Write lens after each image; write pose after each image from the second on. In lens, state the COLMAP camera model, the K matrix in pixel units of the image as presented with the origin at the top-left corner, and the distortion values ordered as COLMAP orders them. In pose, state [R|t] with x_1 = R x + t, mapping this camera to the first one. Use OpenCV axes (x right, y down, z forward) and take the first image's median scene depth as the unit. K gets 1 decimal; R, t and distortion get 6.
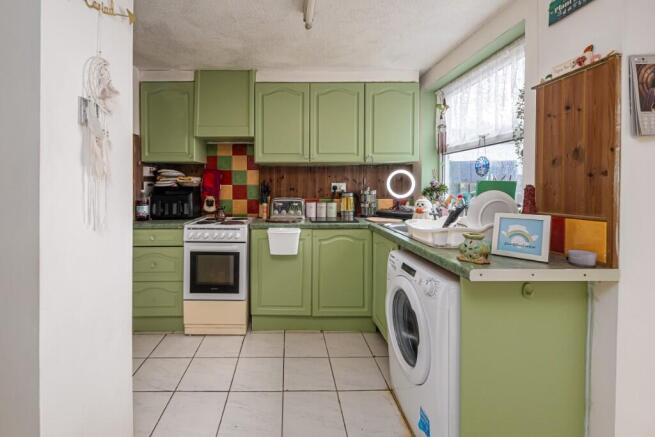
lens RADIAL K [[266.5, 0, 321.8], [0, 266.5, 191.6], [0, 0, 1]] dist [-0.000023, -0.001208]
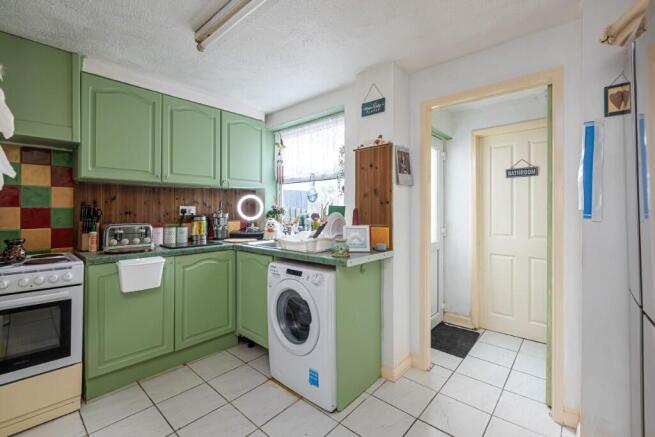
lens RADIAL K [[270.3, 0, 327.4], [0, 270.3, 213.7], [0, 0, 1]] dist [-0.000651, -0.000346]
pose [[0.688699, -0.009258, 0.724988, -0.342742], [0.016259, 0.999864, -0.002677, 0.005766], [-0.724865, 0.013632, 0.688756, -0.024287]]
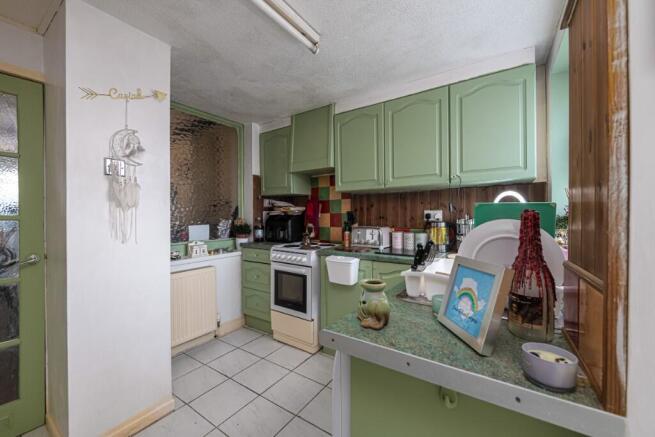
lens RADIAL K [[266.5, 0, 331.7], [0, 266.5, 218.0], [0, 0, 1]] dist [-0.000023, -0.001208]
pose [[0.819277, 0.004088, -0.573384, 0.355053], [-0.009656, 0.999931, -0.006667, 0.000082], [0.573317, 0.010999, 0.819260, 0.151991]]
